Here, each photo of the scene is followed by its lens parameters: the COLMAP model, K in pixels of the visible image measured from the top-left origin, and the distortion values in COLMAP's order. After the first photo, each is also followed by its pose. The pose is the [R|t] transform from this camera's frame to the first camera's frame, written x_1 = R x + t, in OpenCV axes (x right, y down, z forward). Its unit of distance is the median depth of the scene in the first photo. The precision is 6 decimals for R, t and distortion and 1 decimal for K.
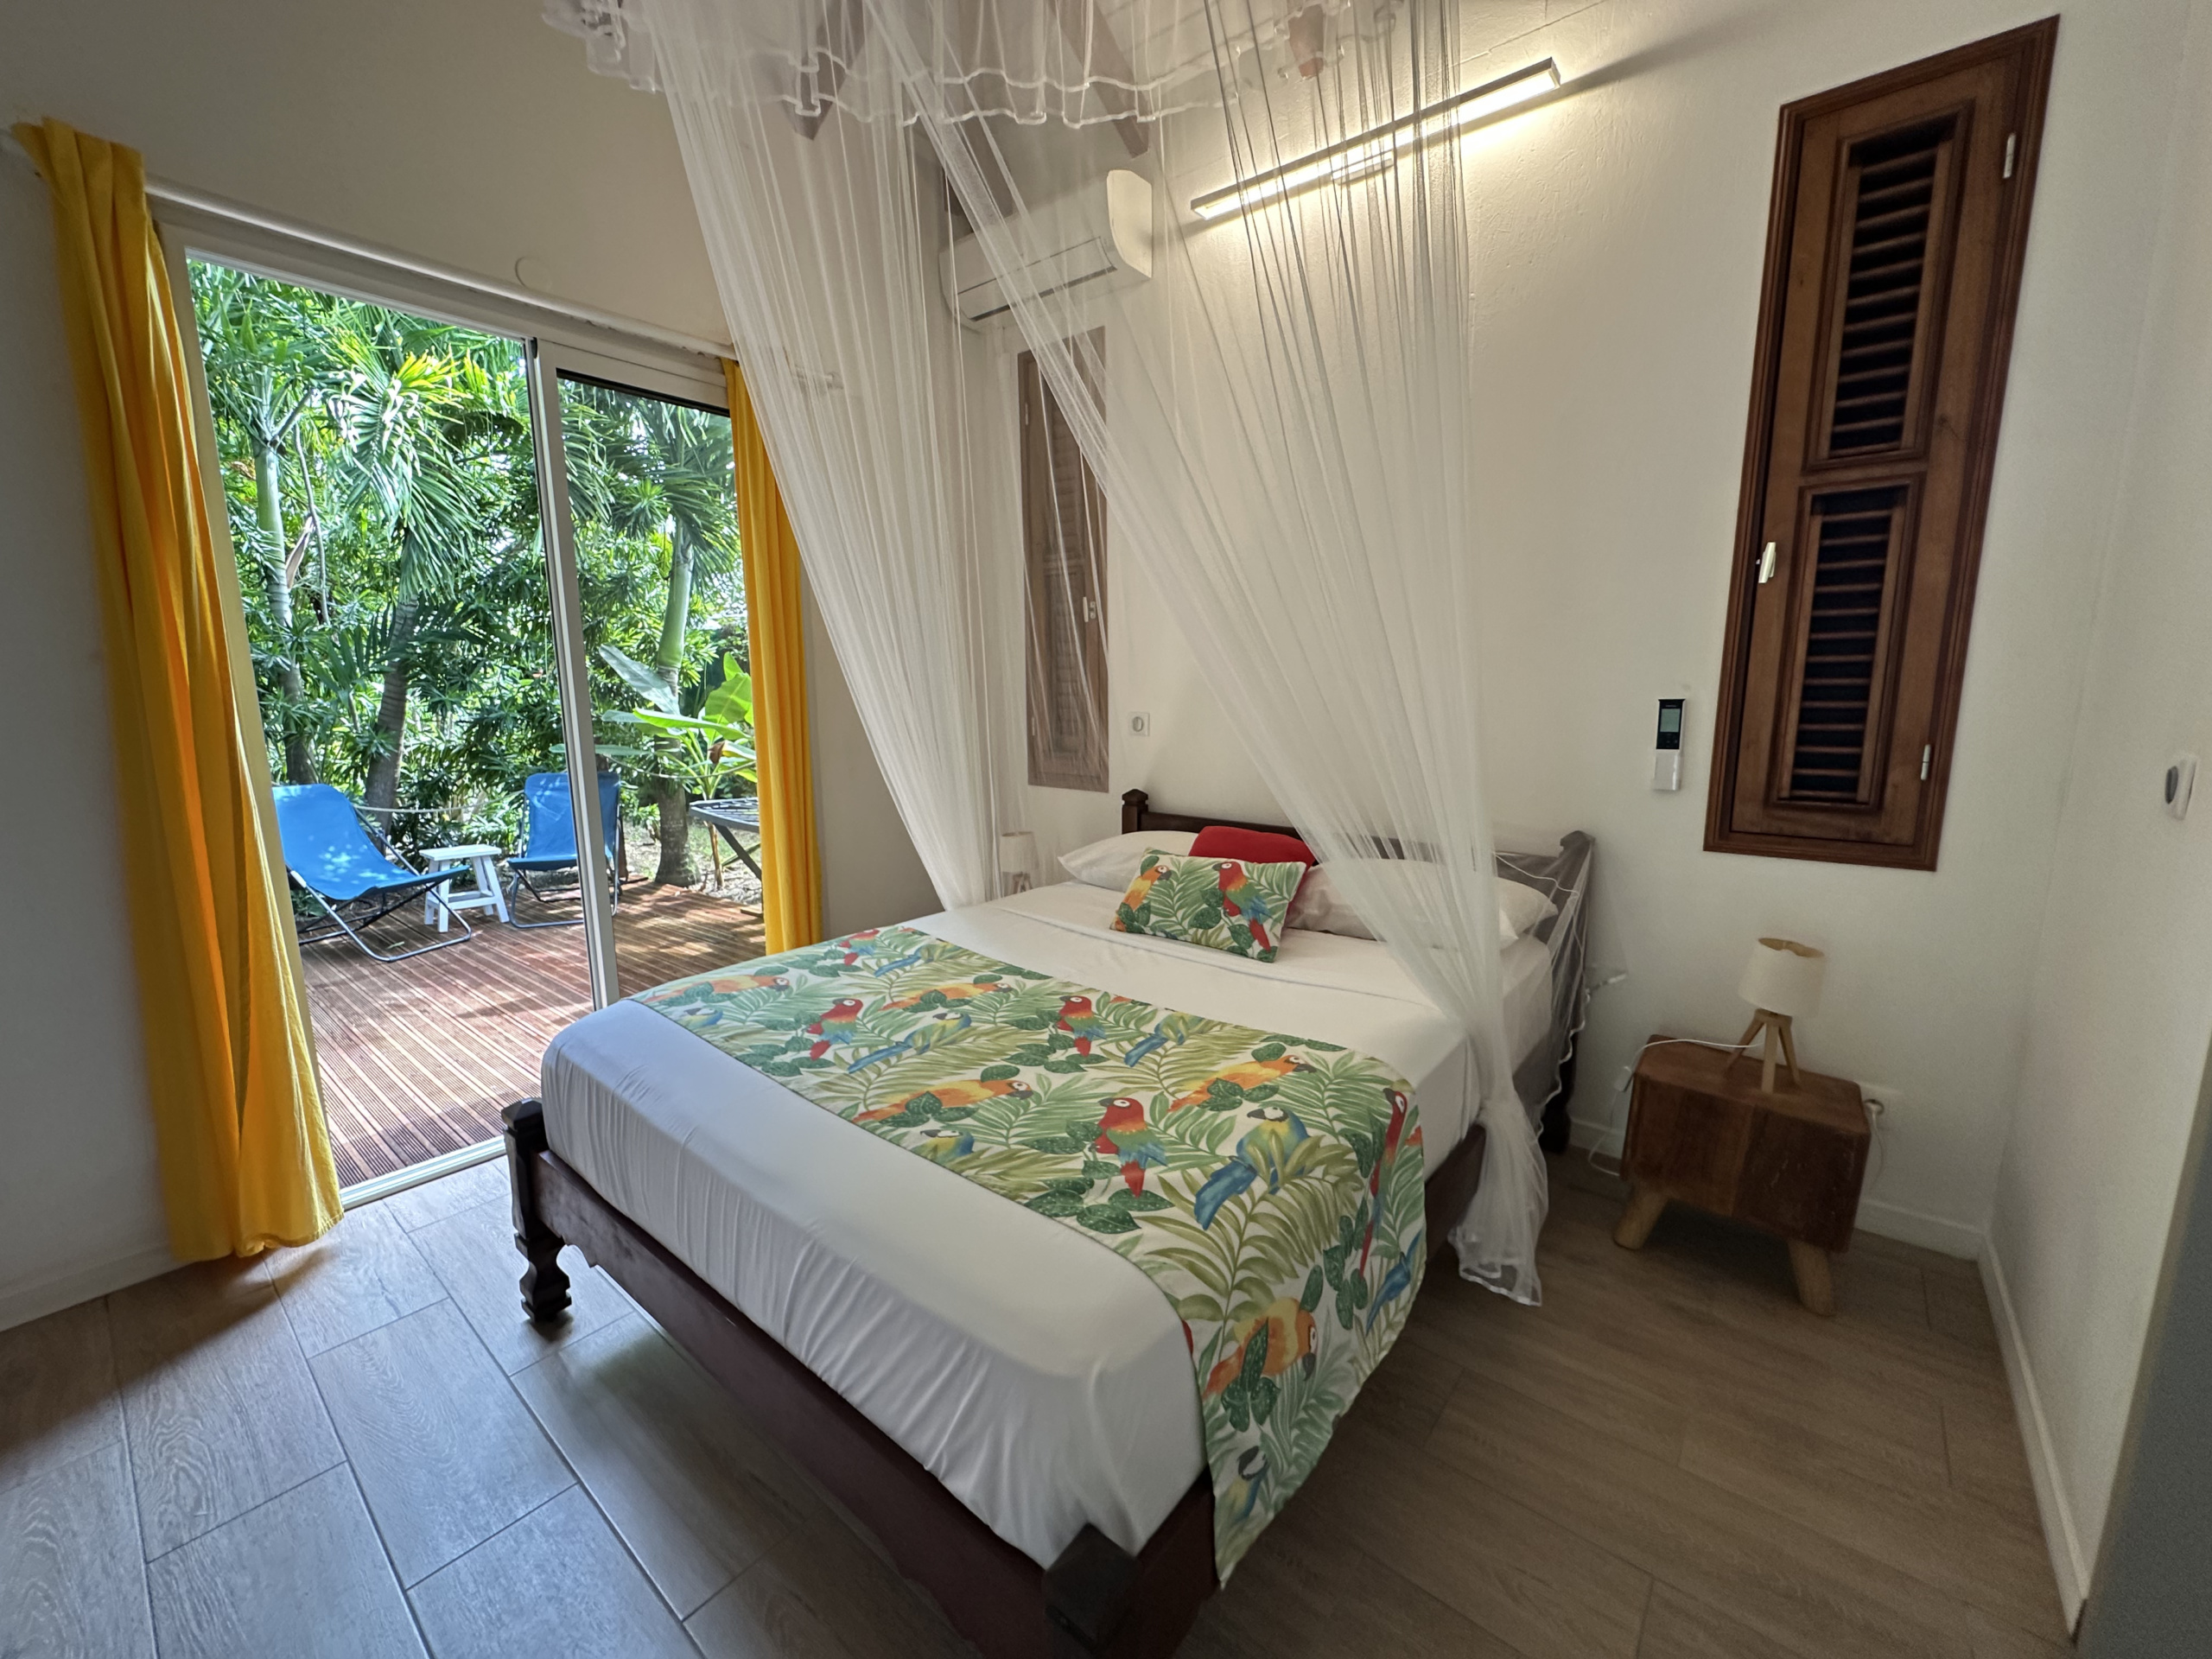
lens RADIAL K [[886.5, 0, 1106.1], [0, 886.5, 819.3], [0, 0, 1]] dist [0.002879, 0.000123]
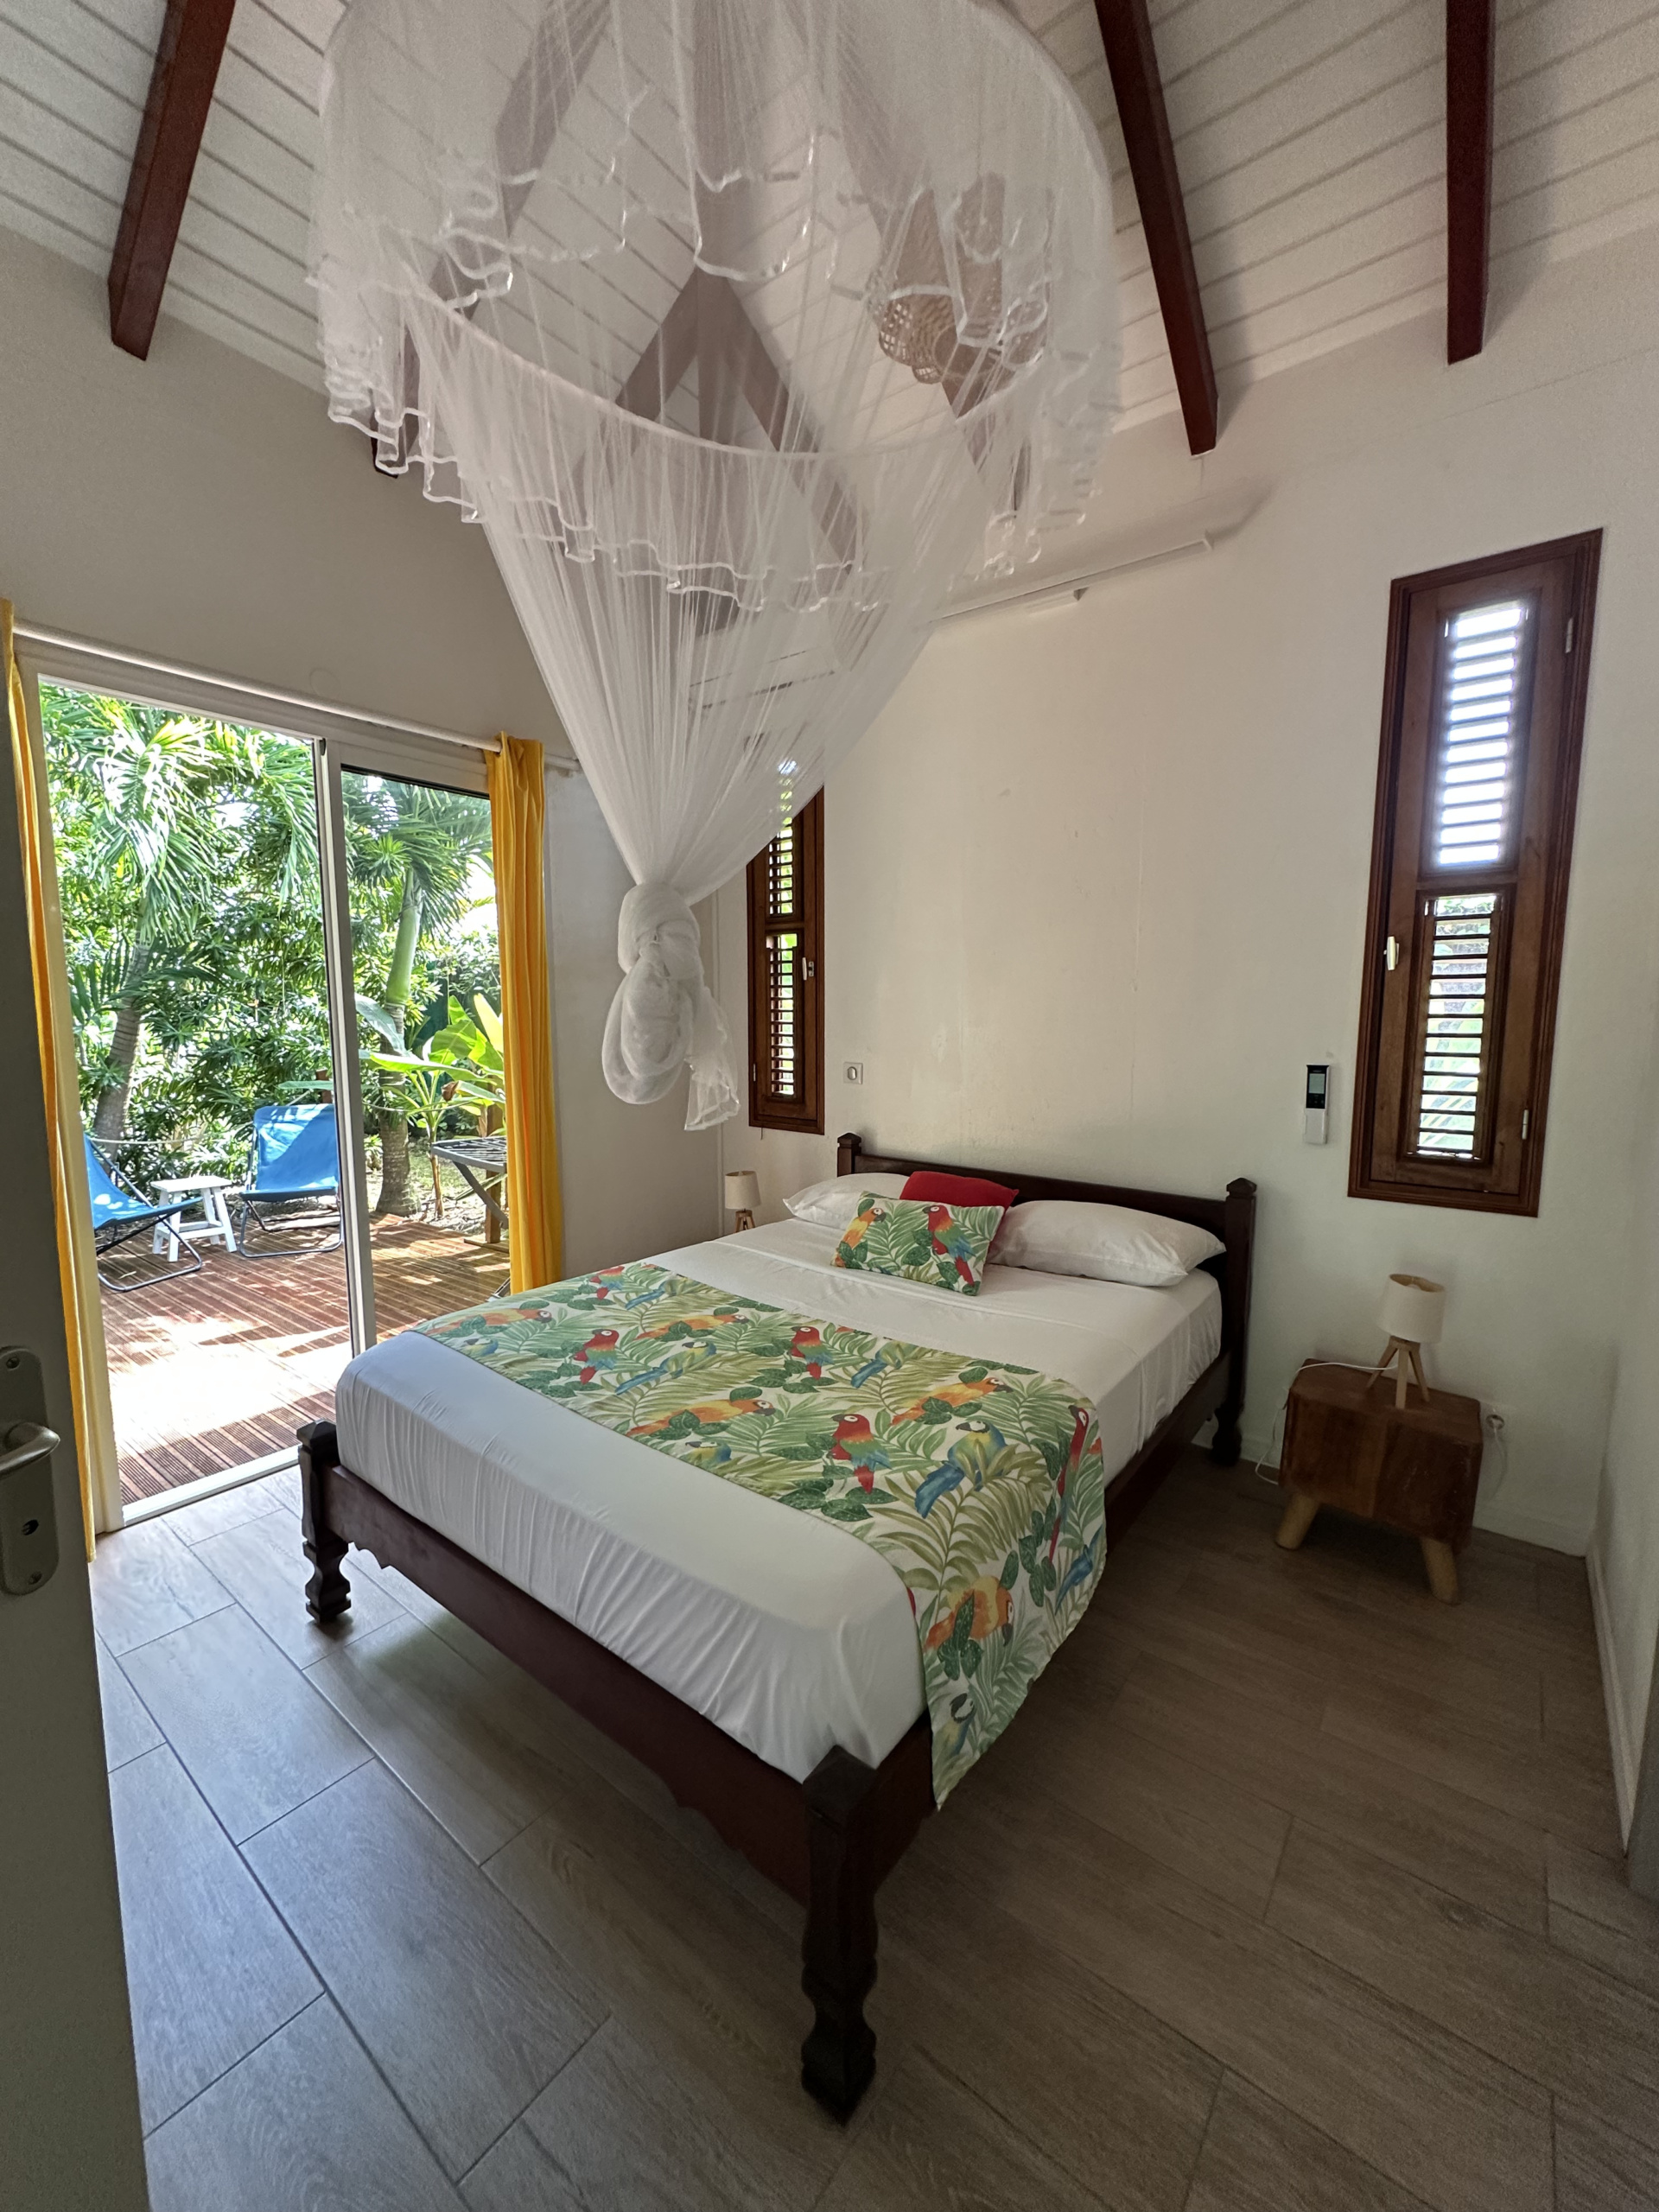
lens RADIAL K [[886.5, 0, 829.5], [0, 886.5, 1106.0], [0, 0, 1]] dist [0.002879, 0.000123]
pose [[0.999700, 0.002925, 0.024299, -0.033223], [-0.001950, 0.999196, -0.040042, -0.042578], [-0.024397, 0.039983, 0.998902, -0.168535]]
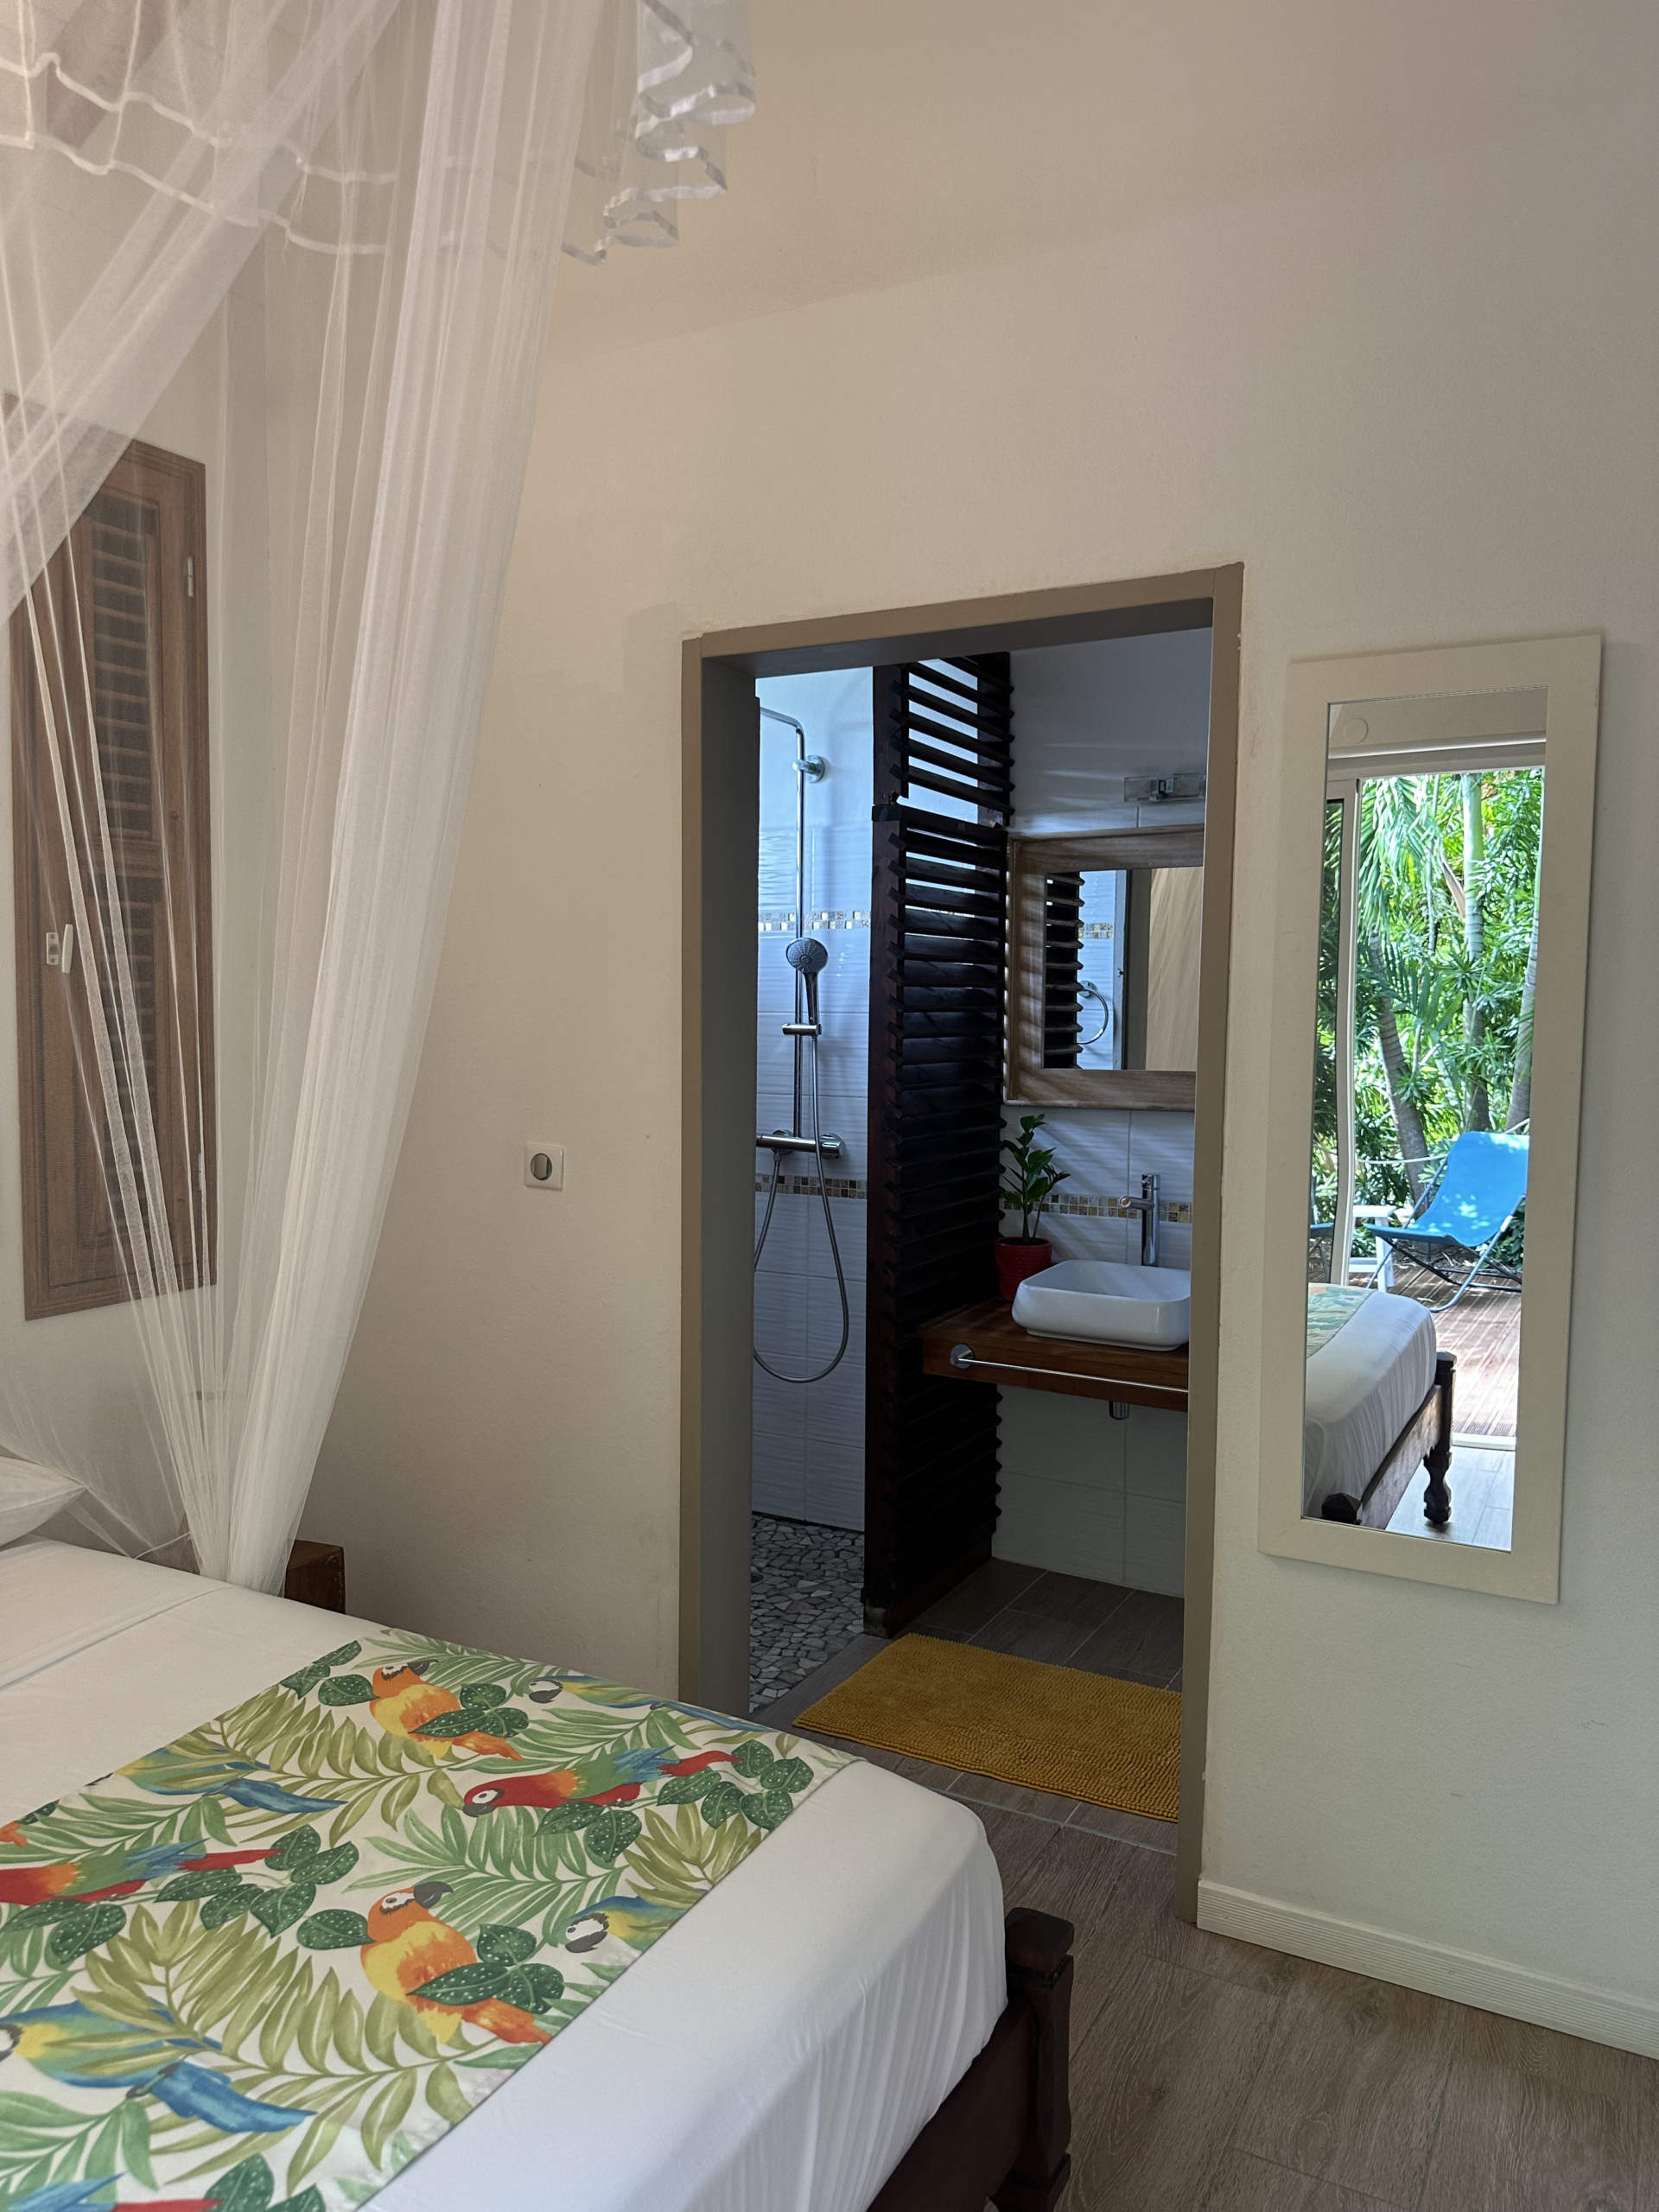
lens RADIAL K [[1564.1, 0, 829.5], [0, 1564.1, 1106.0], [0, 0, 1]] dist [0.025199, -0.024621]
pose [[-0.176929, -0.063795, 0.982154, -0.926609], [0.142780, 0.985677, 0.089744, -0.208506], [-0.973812, 0.156111, -0.165286, 0.693435]]
